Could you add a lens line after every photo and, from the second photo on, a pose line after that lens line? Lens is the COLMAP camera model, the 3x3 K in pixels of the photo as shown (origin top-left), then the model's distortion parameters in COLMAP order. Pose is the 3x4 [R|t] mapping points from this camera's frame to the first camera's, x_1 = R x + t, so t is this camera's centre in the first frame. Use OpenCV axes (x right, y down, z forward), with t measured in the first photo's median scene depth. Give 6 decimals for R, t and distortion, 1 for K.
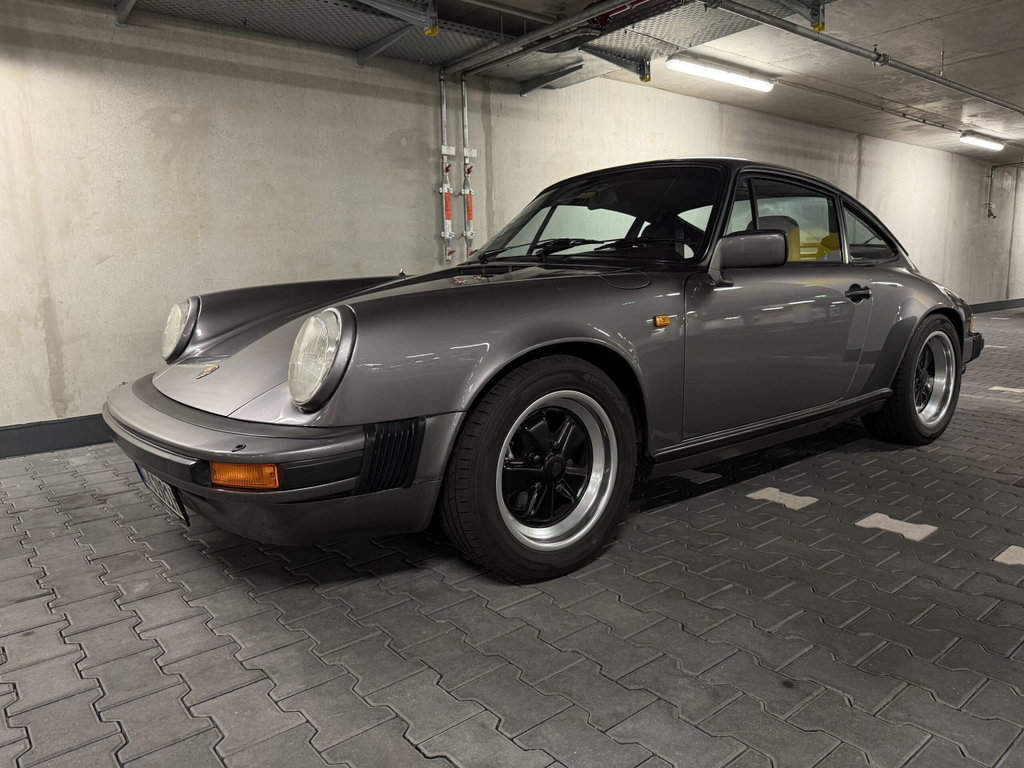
lens RADIAL K [[724.5, 0, 514.9], [0, 724.5, 391.4], [0, 0, 1]] dist [0.008915, -0.019193]
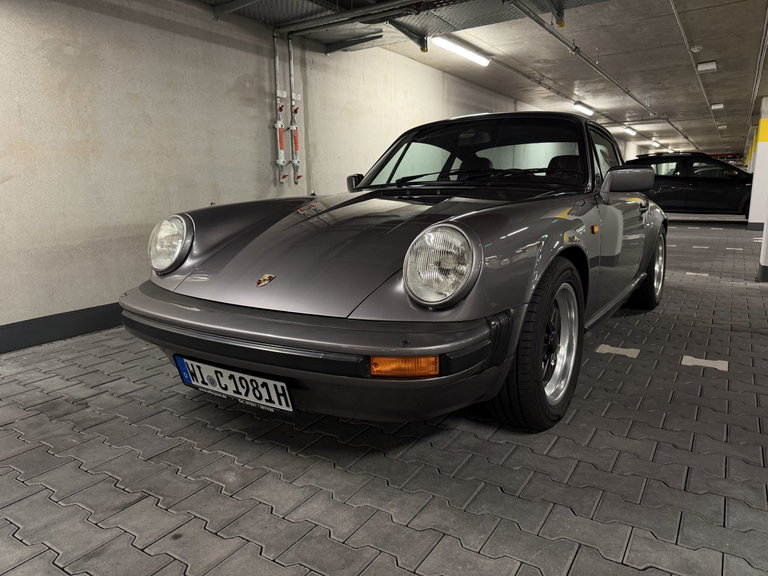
lens RADIAL K [[545.9, 0, 384.0], [0, 545.9, 288.0], [0, 0, 1]] dist [-0.005886, -0.002777]
pose [[0.951956, -0.046056, 0.302752, -0.228817], [0.042852, 0.998933, 0.017223, -0.009899], [-0.303222, -0.003422, 0.952914, 0.058819]]
